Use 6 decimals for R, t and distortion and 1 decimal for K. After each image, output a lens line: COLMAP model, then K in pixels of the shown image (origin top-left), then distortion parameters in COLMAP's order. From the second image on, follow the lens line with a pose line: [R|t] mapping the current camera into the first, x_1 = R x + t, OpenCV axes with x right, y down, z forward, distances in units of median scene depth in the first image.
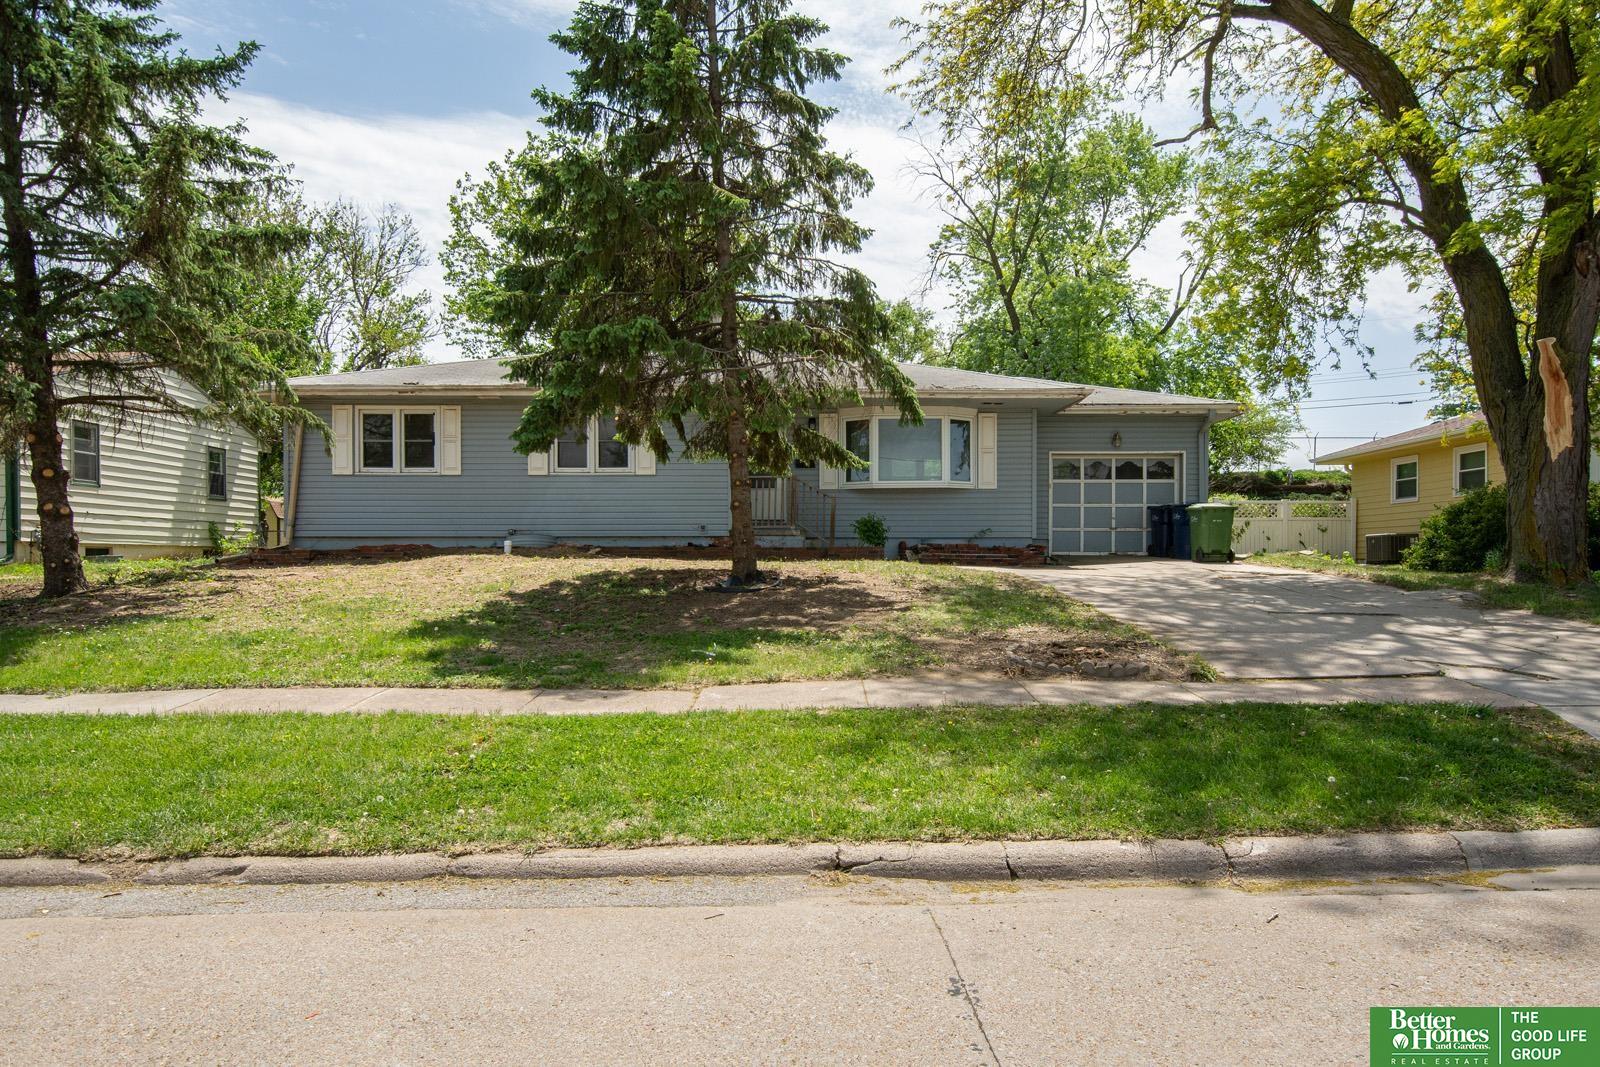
lens RADIAL K [[1046.2, 0, 790.2], [0, 1046.2, 543.9], [0, 0, 1]] dist [0.001878, 0.000956]
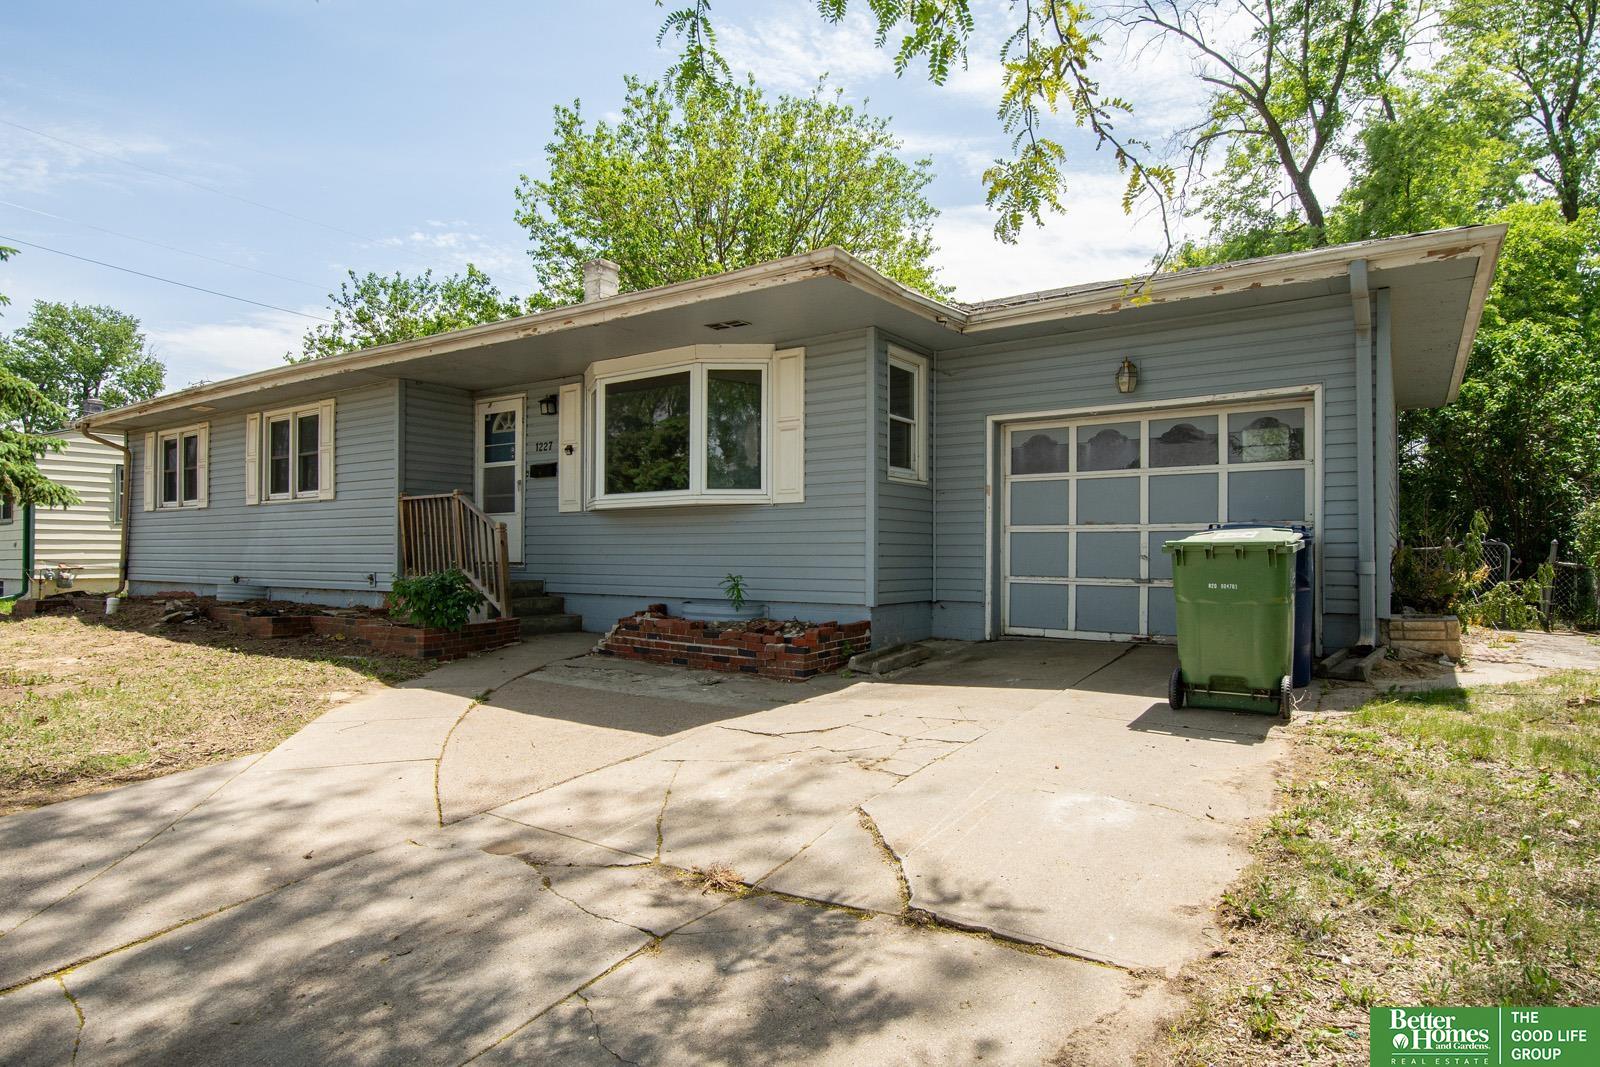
lens RADIAL K [[873.3, 0, 815.0], [0, 873.3, 536.5], [0, 0, 1]] dist [-0.006156, -0.007531]
pose [[0.827283, -0.009060, -0.561712, 0.385608], [0.007060, 0.999959, -0.005731, -0.030984], [0.561741, 0.000776, 0.827313, 0.602799]]
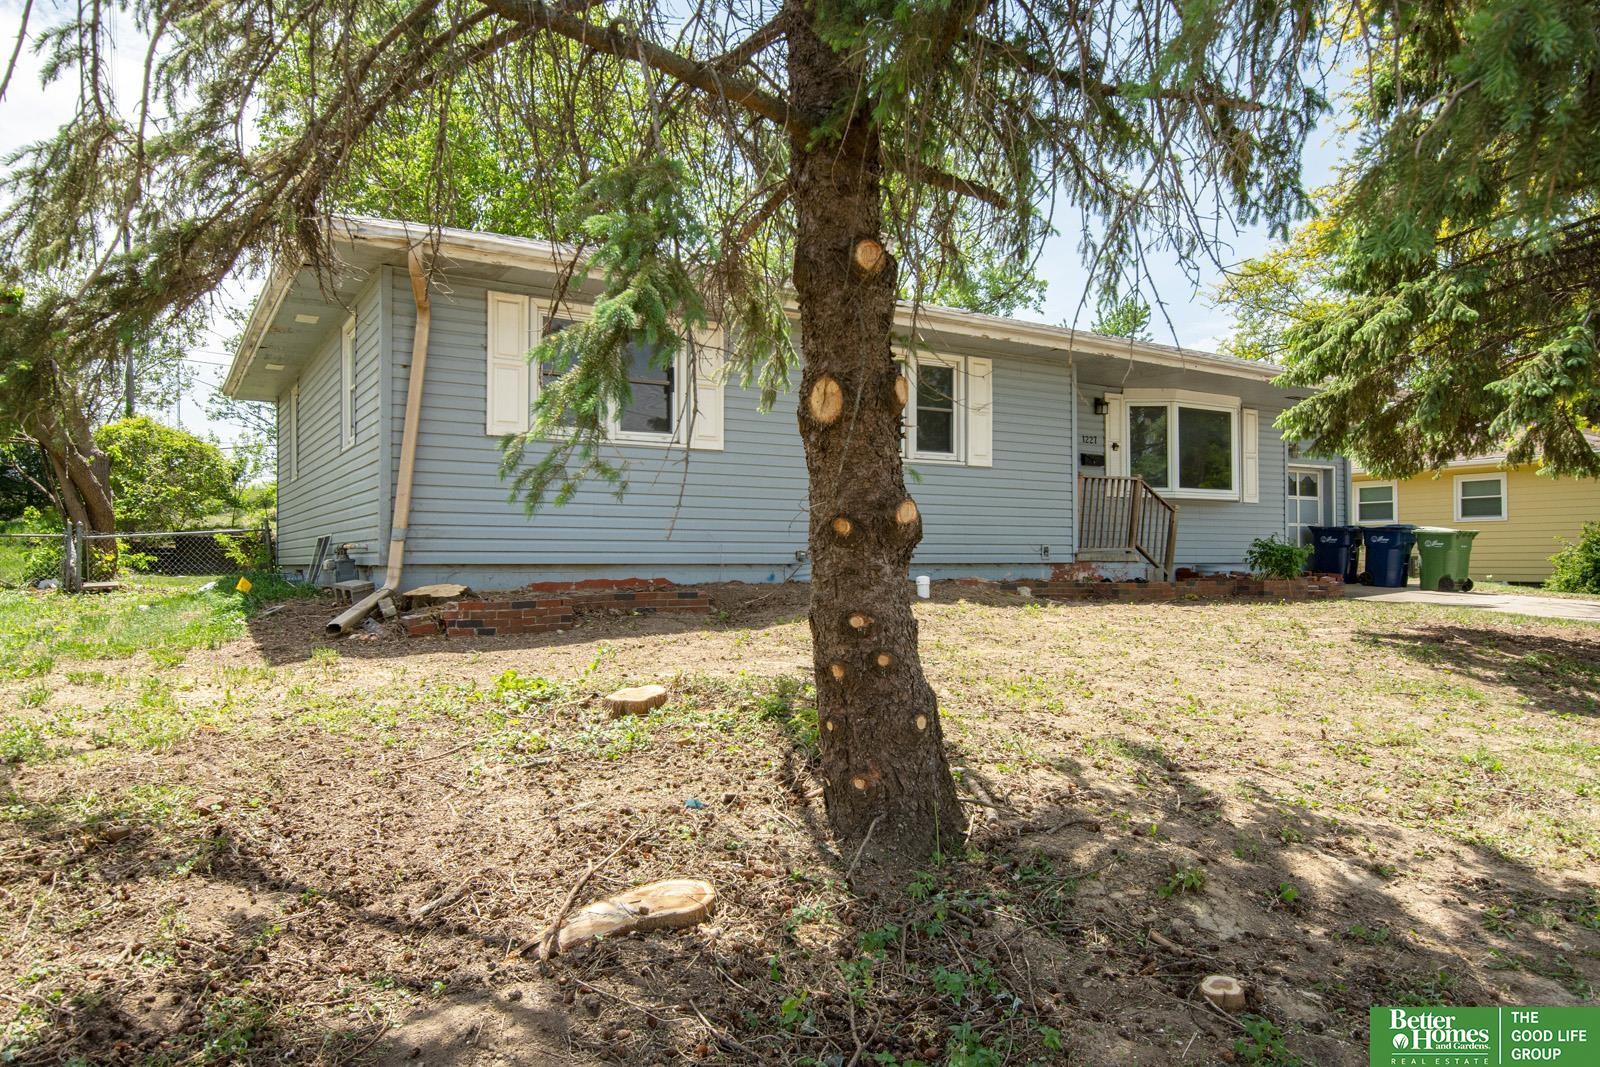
lens RADIAL K [[1046.2, 0, 799.5], [0, 1046.2, 536.3], [0, 0, 1]] dist [0.001878, 0.000956]
pose [[0.853957, 0.013950, 0.520156, -0.480442], [-0.012415, 0.999902, -0.006433, -0.015360], [-0.520195, -0.000964, 0.854047, 0.439807]]
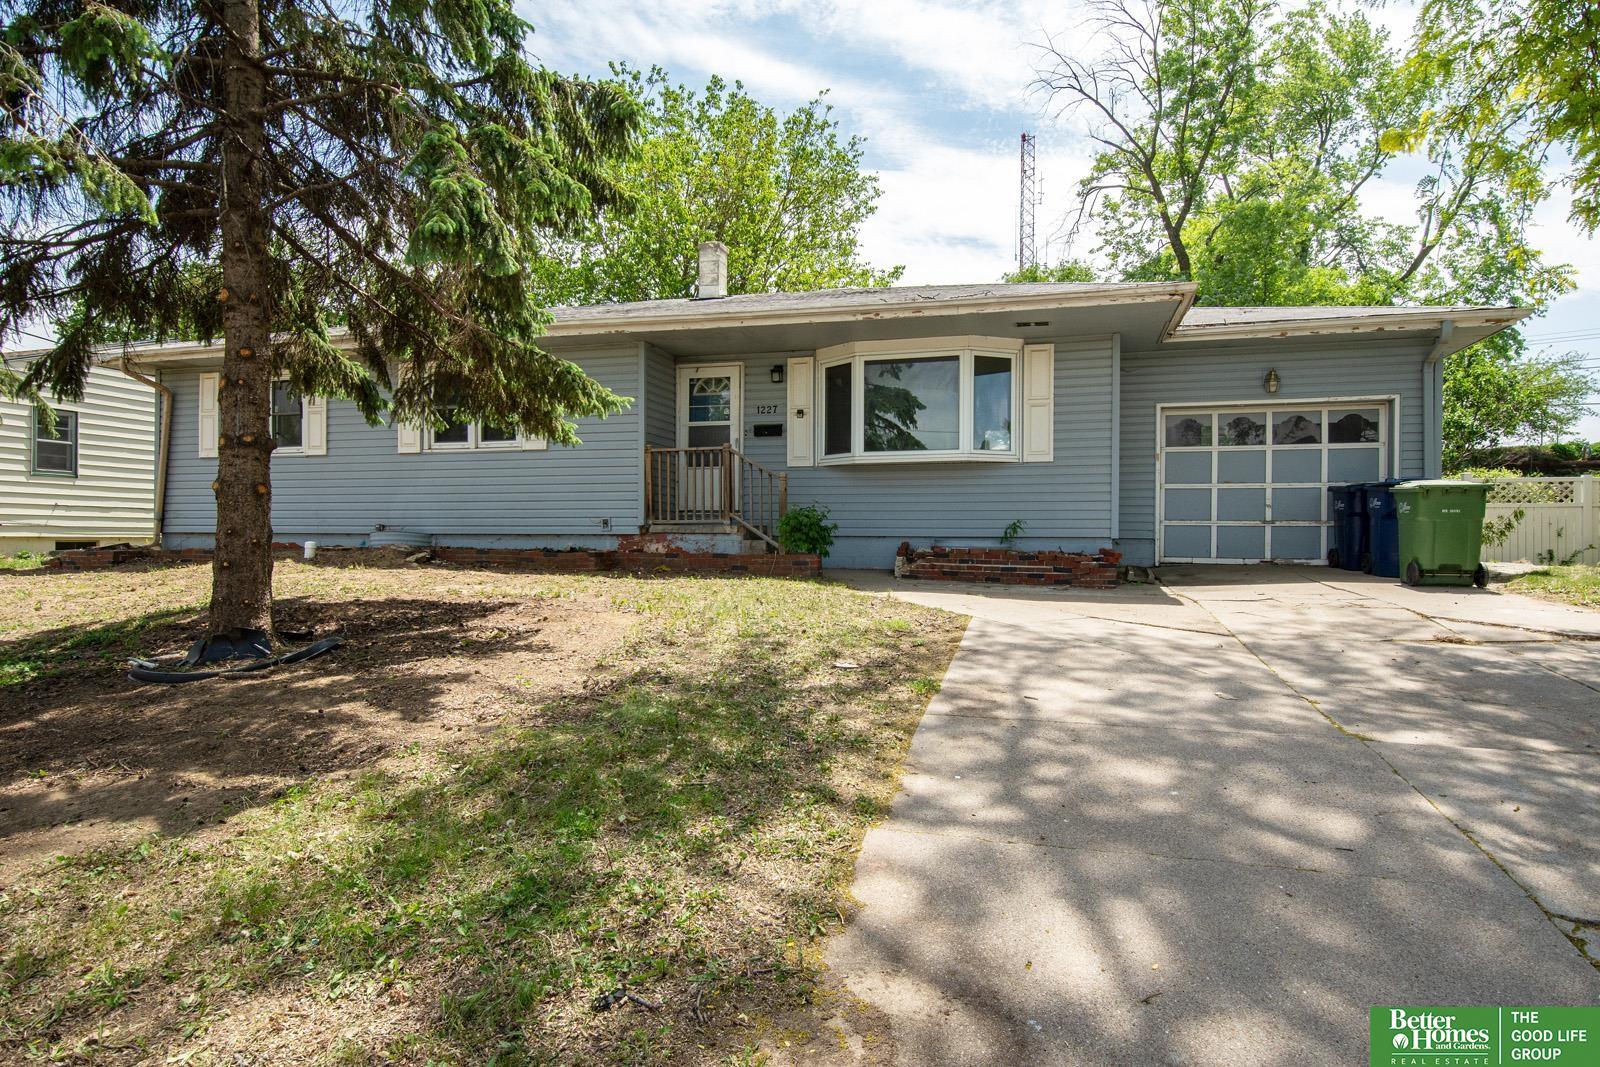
lens RADIAL K [[873.3, 0, 796.5], [0, 873.3, 526.5], [0, 0, 1]] dist [-0.006156, -0.007531]
pose [[0.958313, 0.003171, -0.285704, 0.179775], [-0.002605, 0.999994, 0.002363, -0.012234], [0.285709, -0.001520, 0.958315, 0.400079]]
